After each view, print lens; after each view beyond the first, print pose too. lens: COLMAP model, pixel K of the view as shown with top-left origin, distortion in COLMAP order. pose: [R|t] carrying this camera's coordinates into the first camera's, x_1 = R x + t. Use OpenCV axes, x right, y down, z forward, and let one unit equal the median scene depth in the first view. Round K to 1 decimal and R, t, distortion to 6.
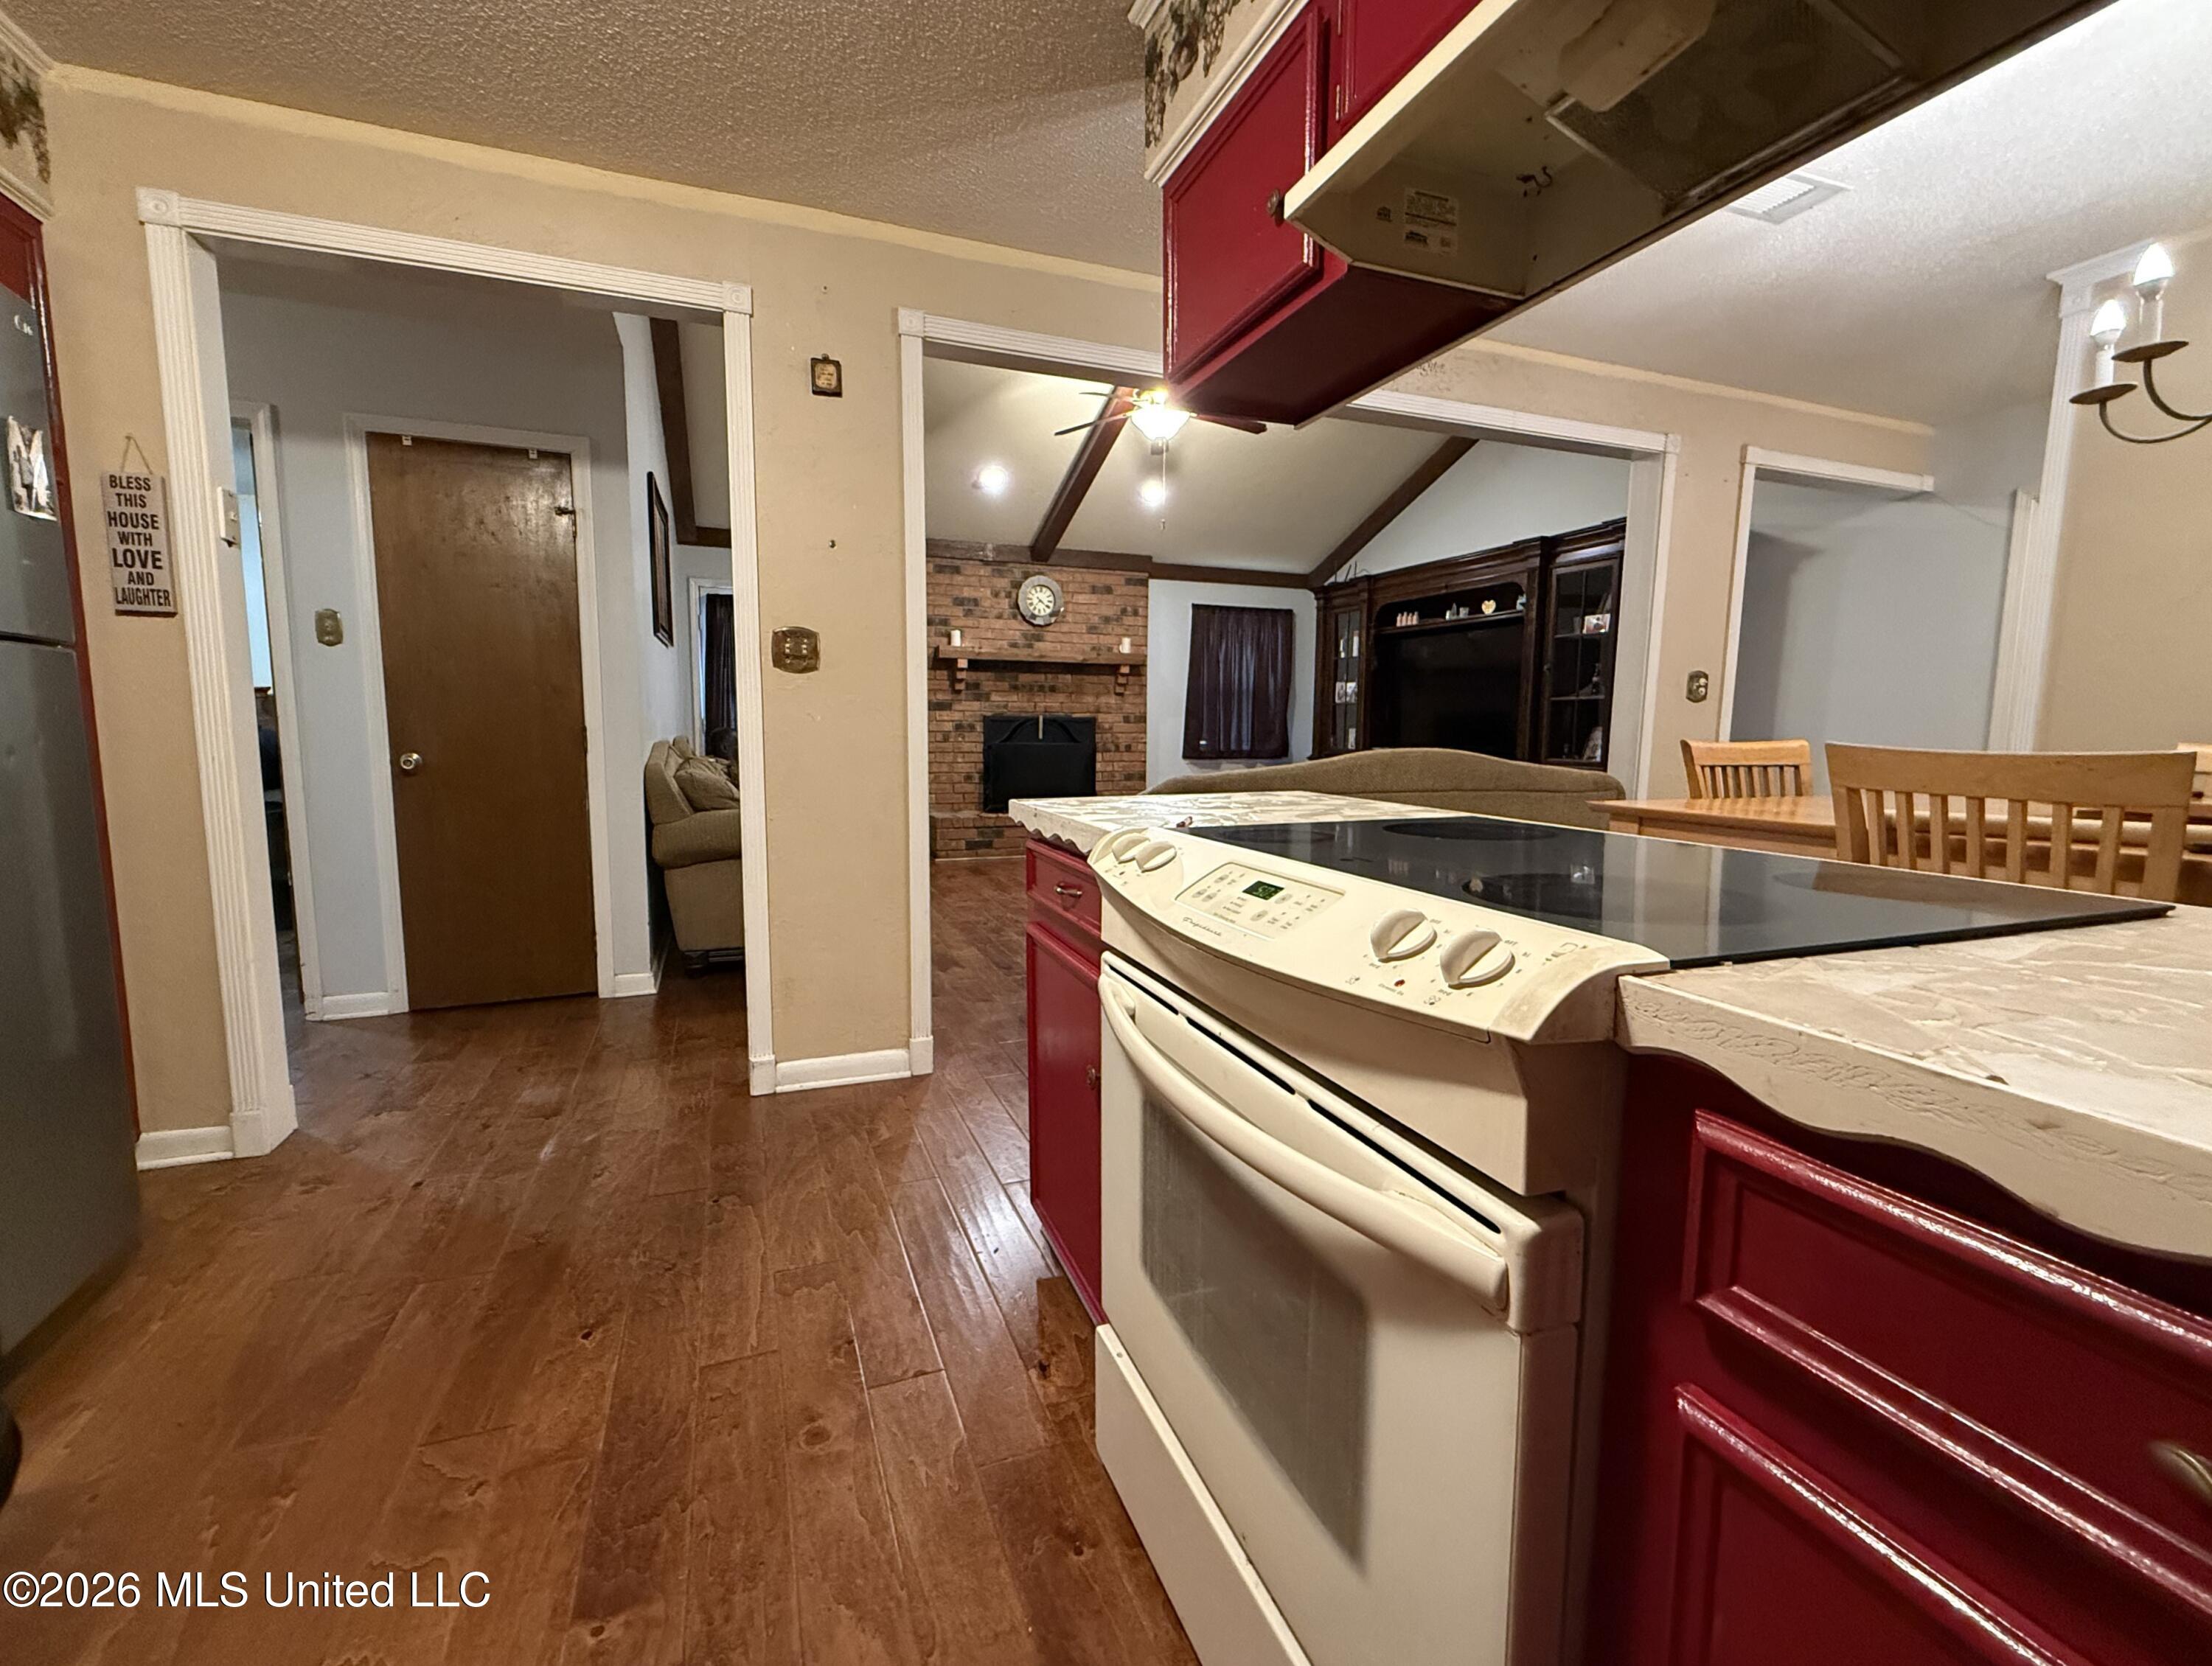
lens RADIAL K [[945.4, 0, 1095.3], [0, 945.4, 829.3], [0, 0, 1]] dist [0.000627, -0.000522]
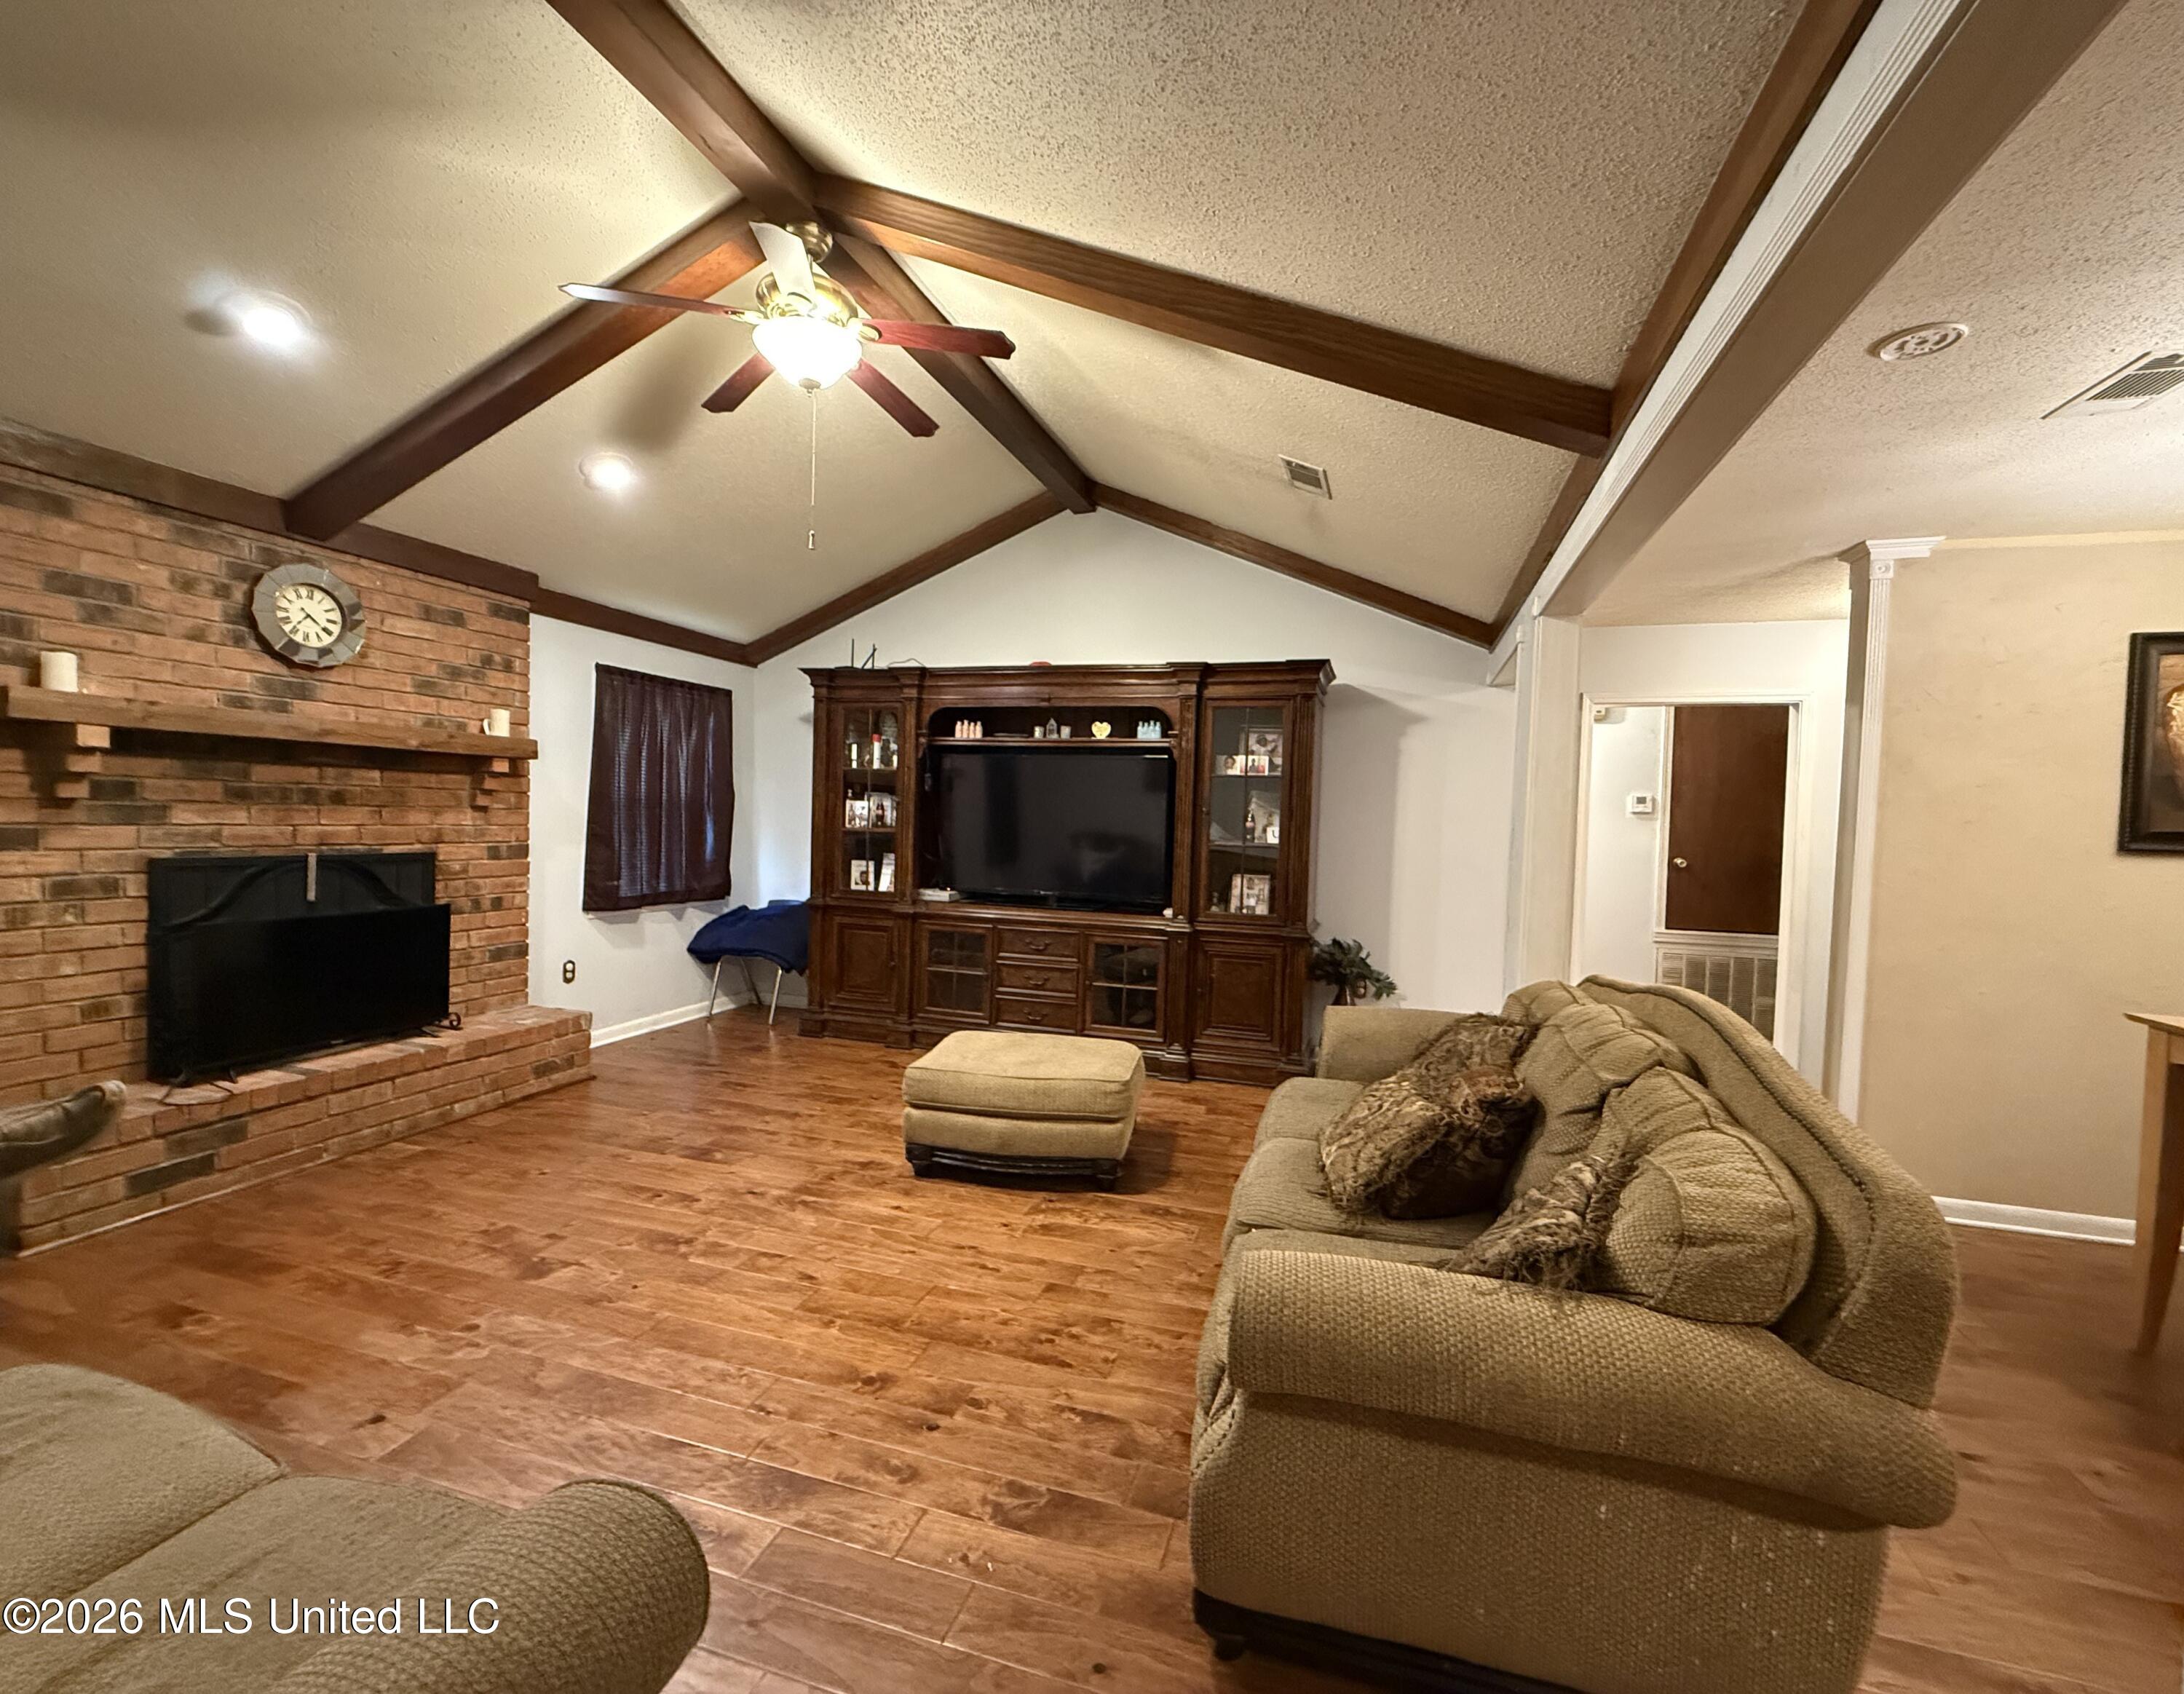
lens RADIAL K [[904.3, 0, 1130.7], [0, 904.3, 845.8], [0, 0, 1]] dist [0.000384, -0.000071]
pose [[0.602453, -0.015759, 0.797999, -0.190262], [0.064933, 0.997459, -0.029323, -0.091453], [-0.795509, 0.069483, 0.601945, 0.430374]]
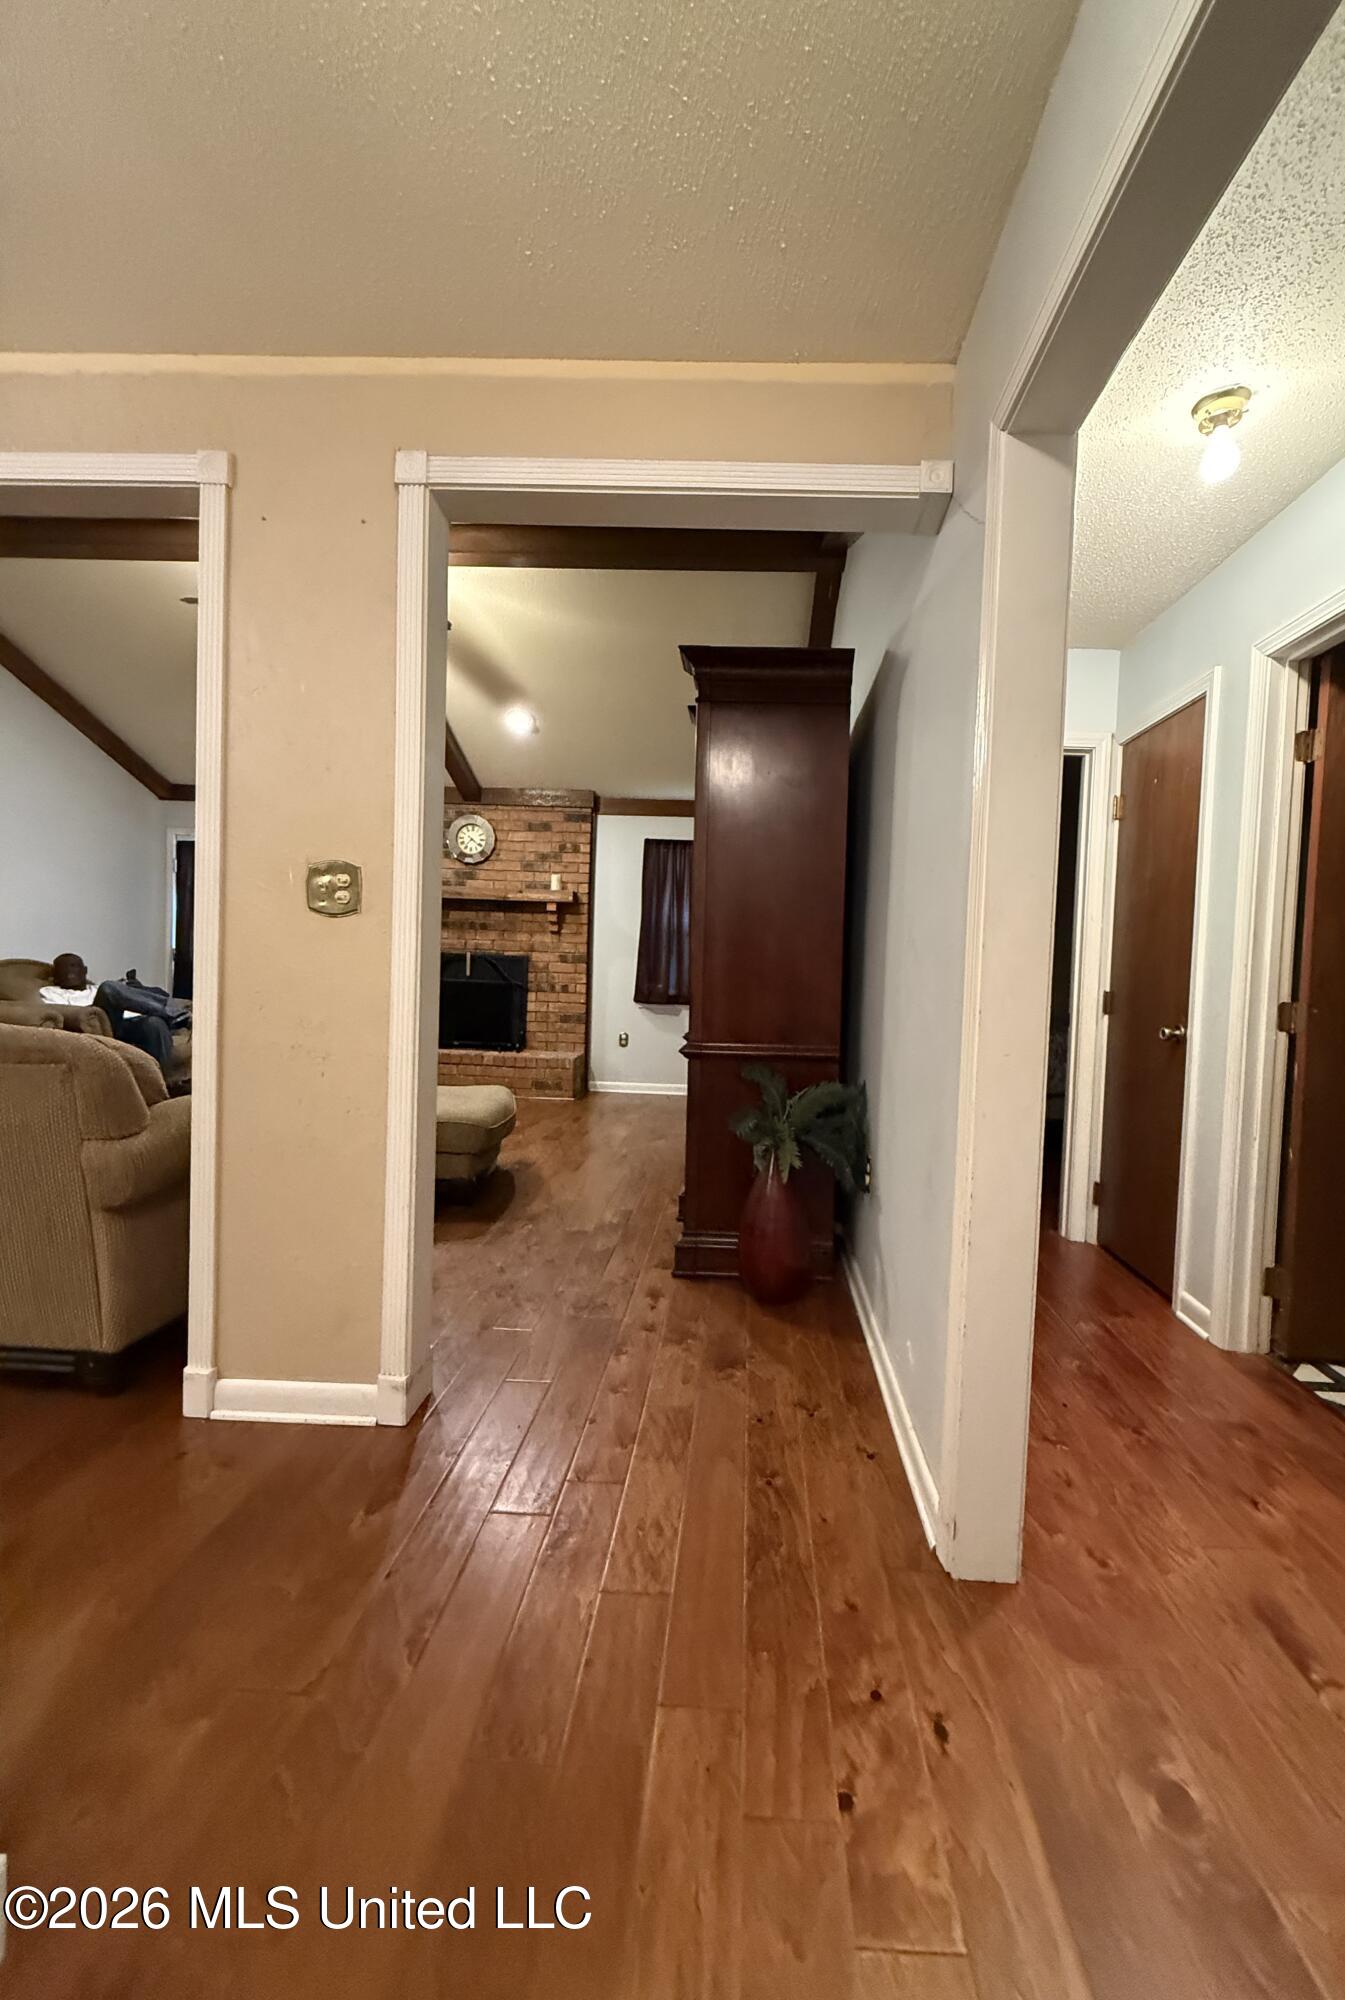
lens RADIAL K [[811.0, 0, 725.7], [0, 811.0, 999.4], [0, 0, 1]] dist [-0.002697, 0.000091]
pose [[0.924137, 0.039745, -0.379987, 0.571683], [-0.070273, 0.995288, -0.066804, -0.036070], [0.375542, 0.088439, 0.922576, 0.346446]]
